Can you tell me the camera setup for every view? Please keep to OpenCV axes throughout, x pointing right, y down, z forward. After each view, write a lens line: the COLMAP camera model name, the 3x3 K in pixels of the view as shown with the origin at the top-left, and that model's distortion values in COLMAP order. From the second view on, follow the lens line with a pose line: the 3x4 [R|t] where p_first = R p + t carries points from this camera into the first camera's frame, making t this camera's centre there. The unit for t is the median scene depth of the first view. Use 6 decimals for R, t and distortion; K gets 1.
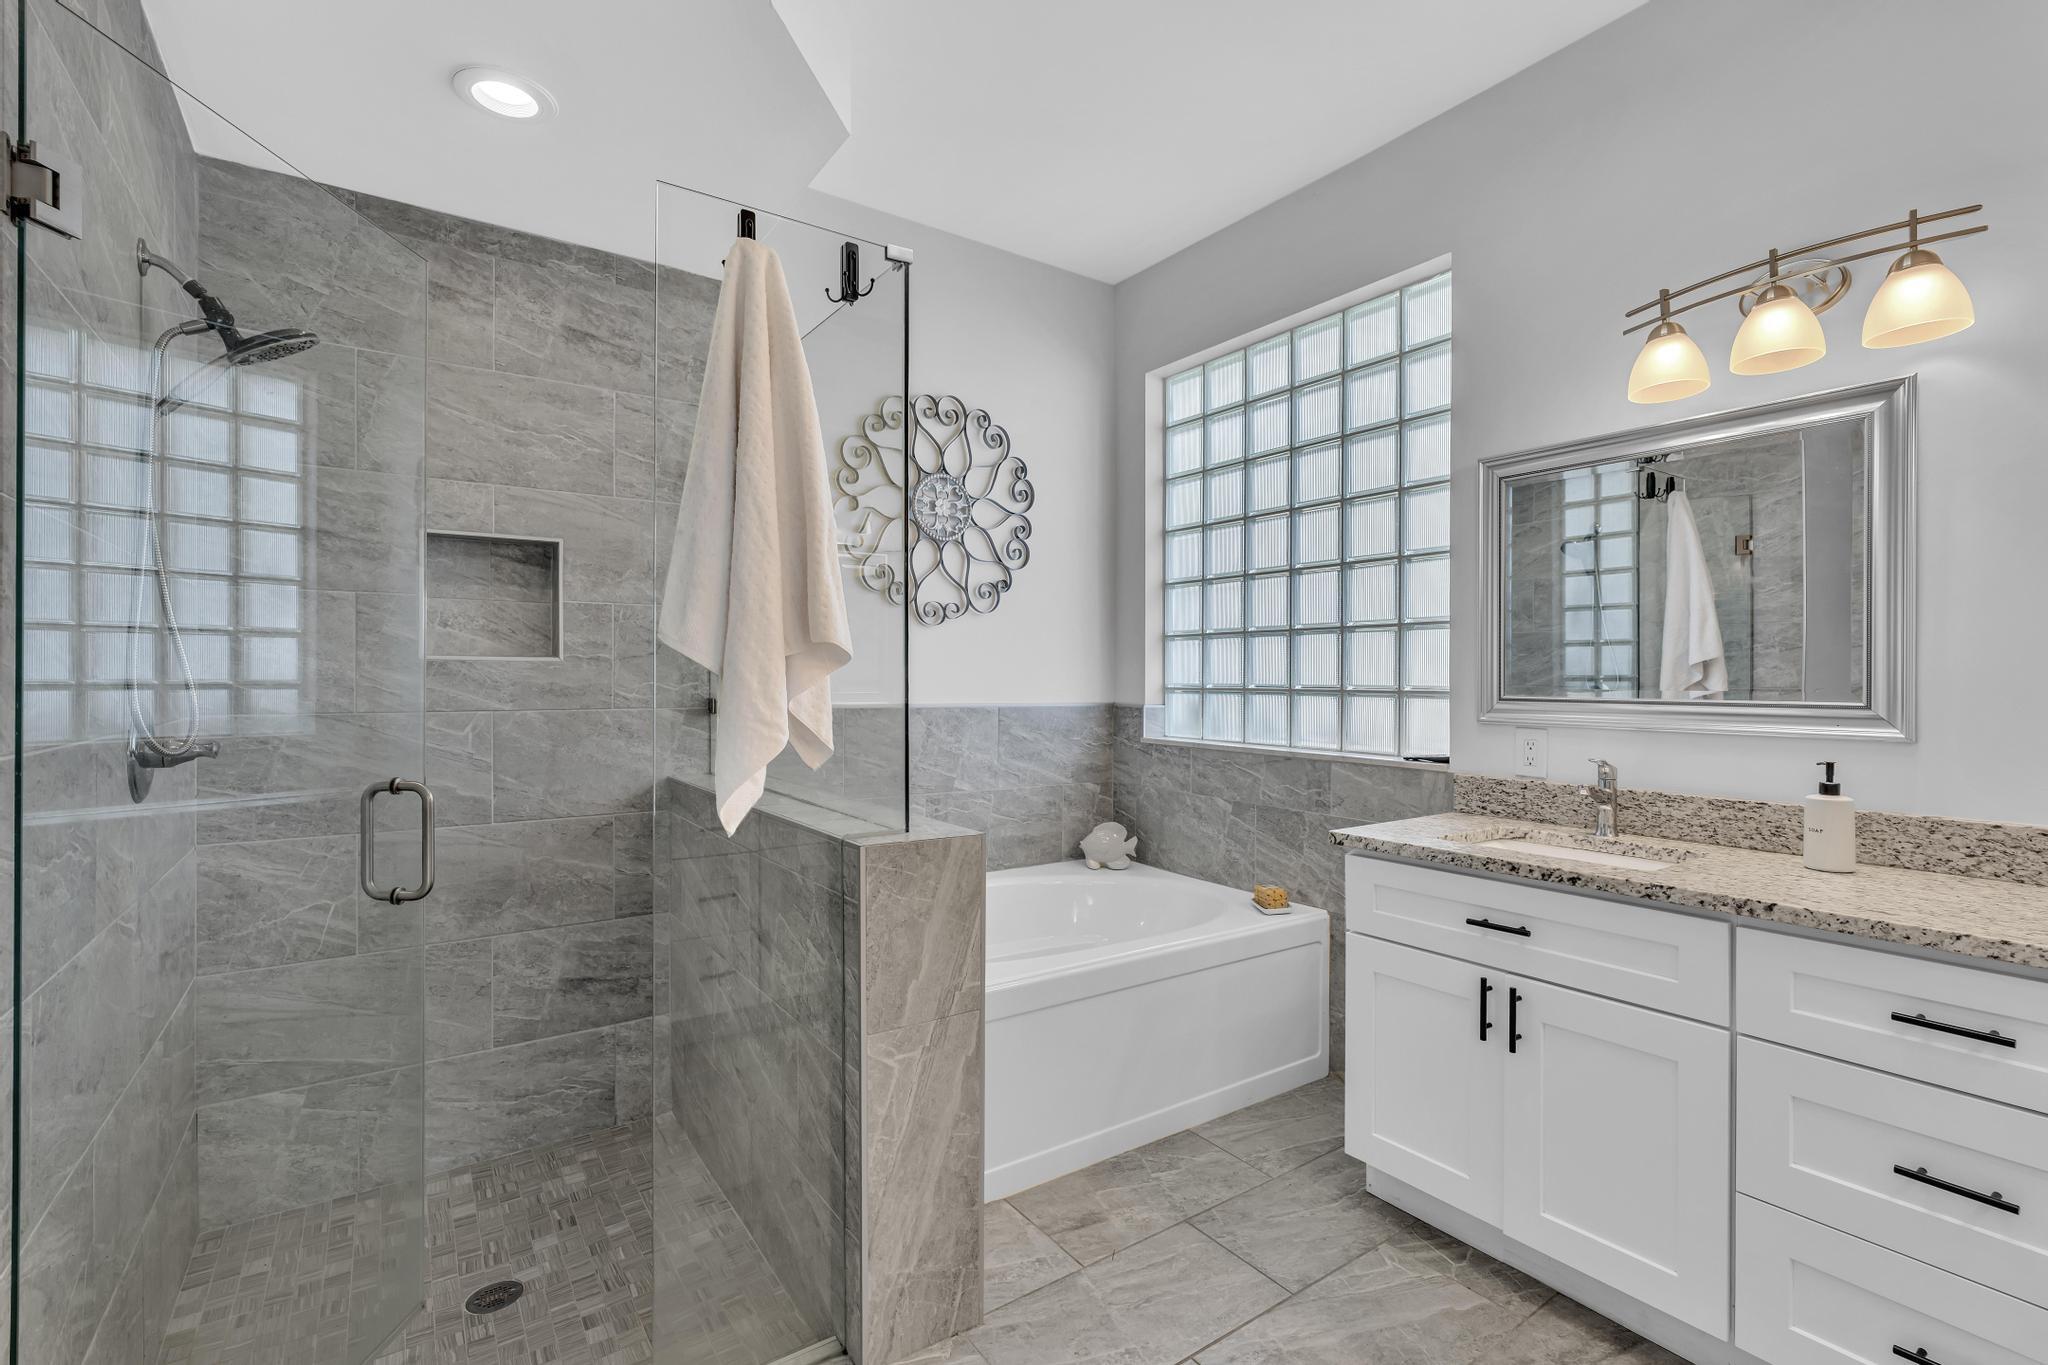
lens RADIAL K [[937.9, 0, 1026.1], [0, 937.9, 677.4], [0, 0, 1]] dist [-0.002937, 0.001066]
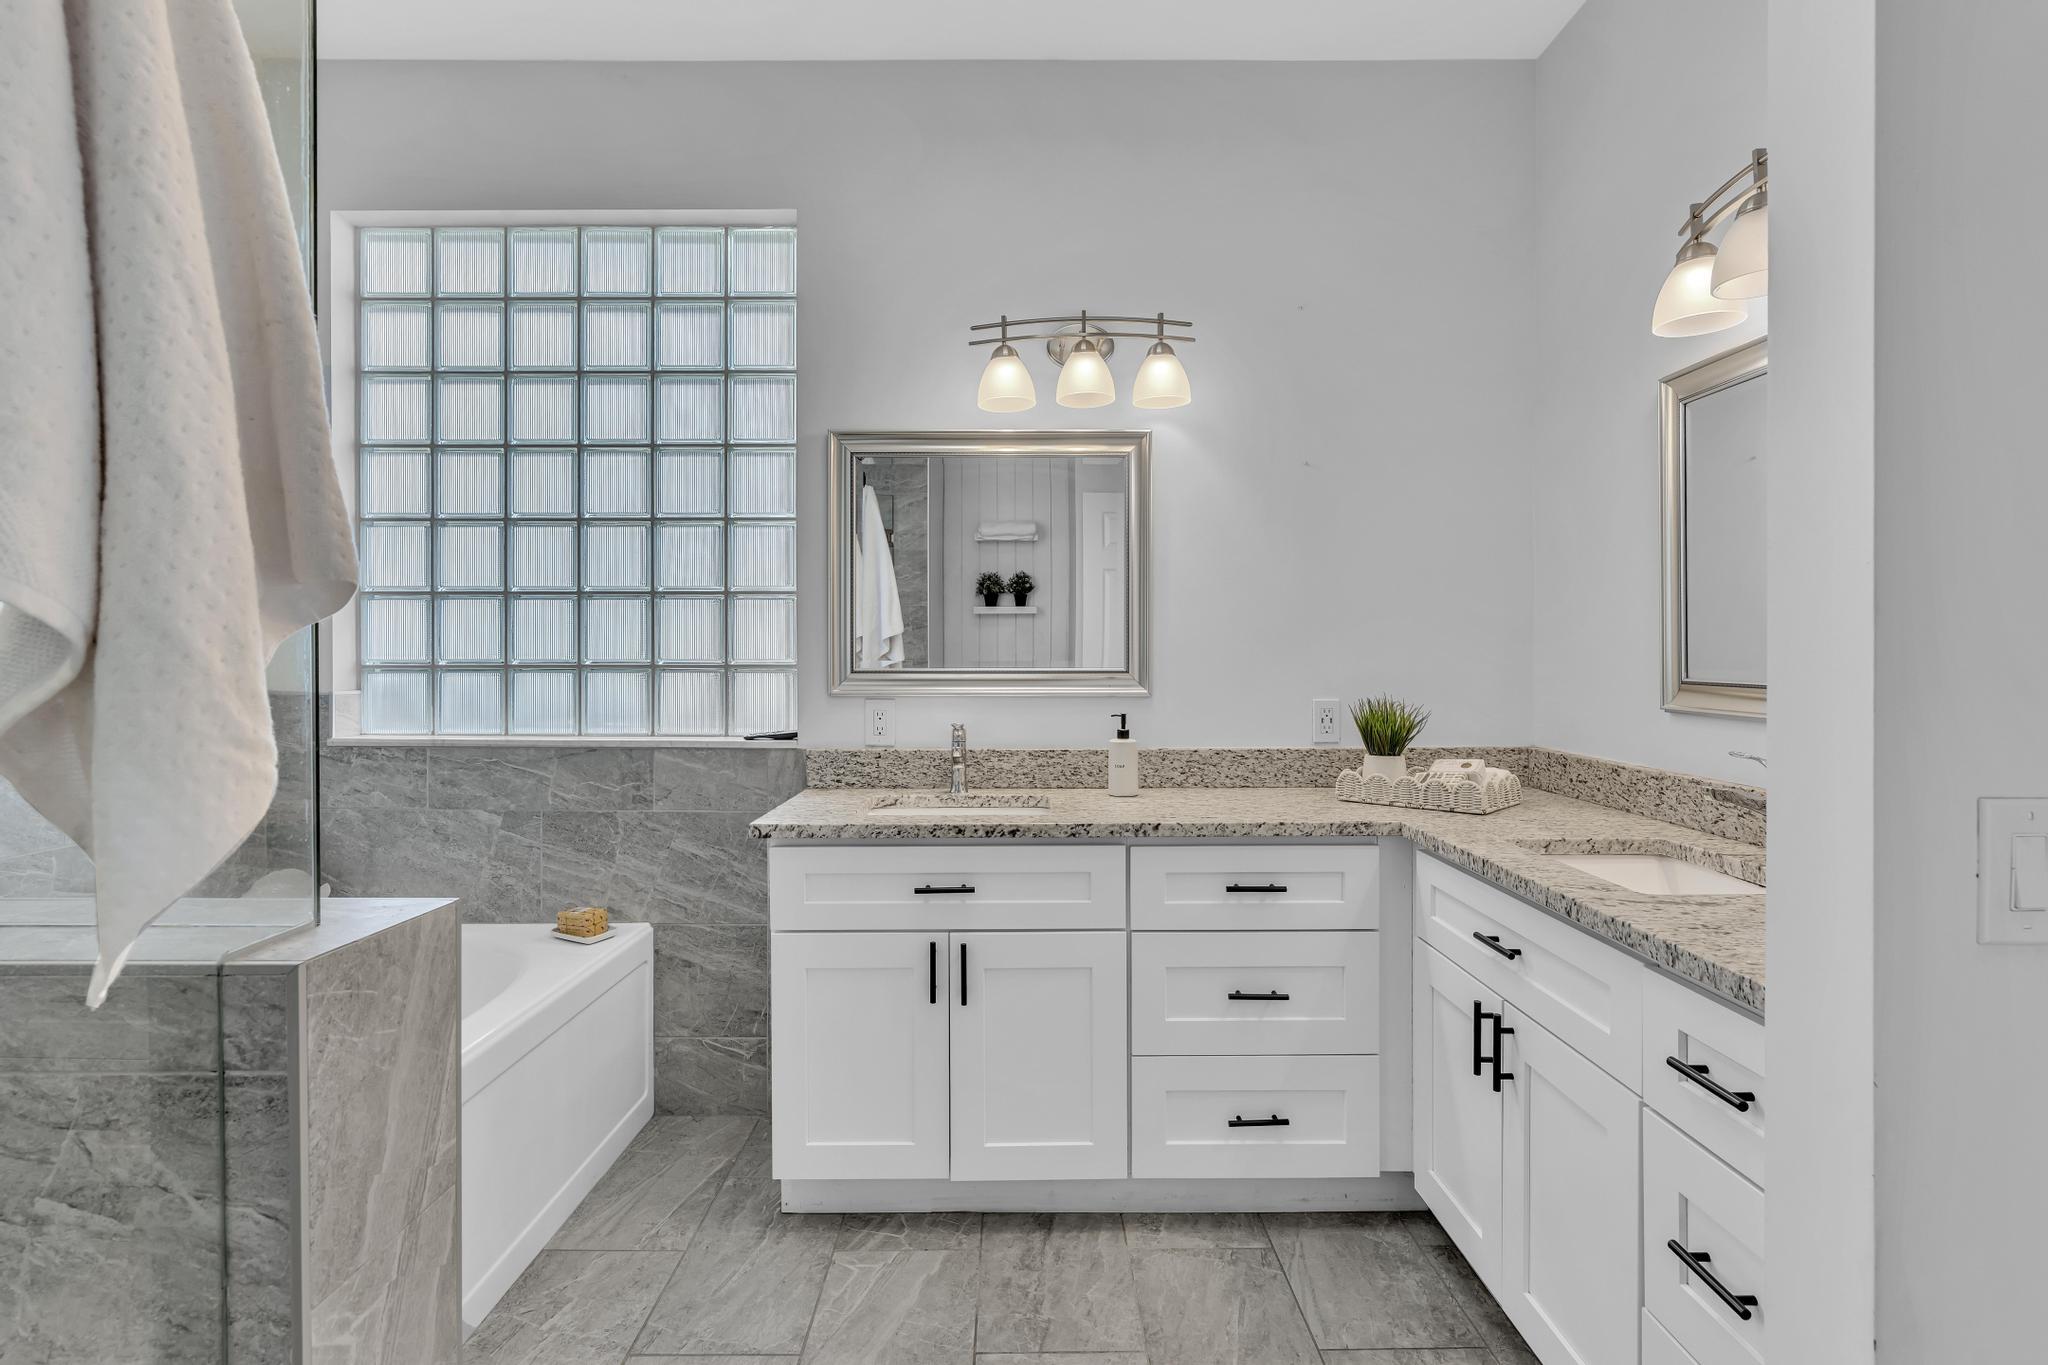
lens RADIAL K [[1012.3, 0, 1030.7], [0, 1012.3, 653.0], [0, 0, 1]] dist [-0.013210, 0.011977]
pose [[0.561062, -0.003555, 0.827766, -0.328527], [0.002793, 0.999993, 0.002402, 0.001200], [-0.827769, 0.000965, 0.561068, 0.258656]]
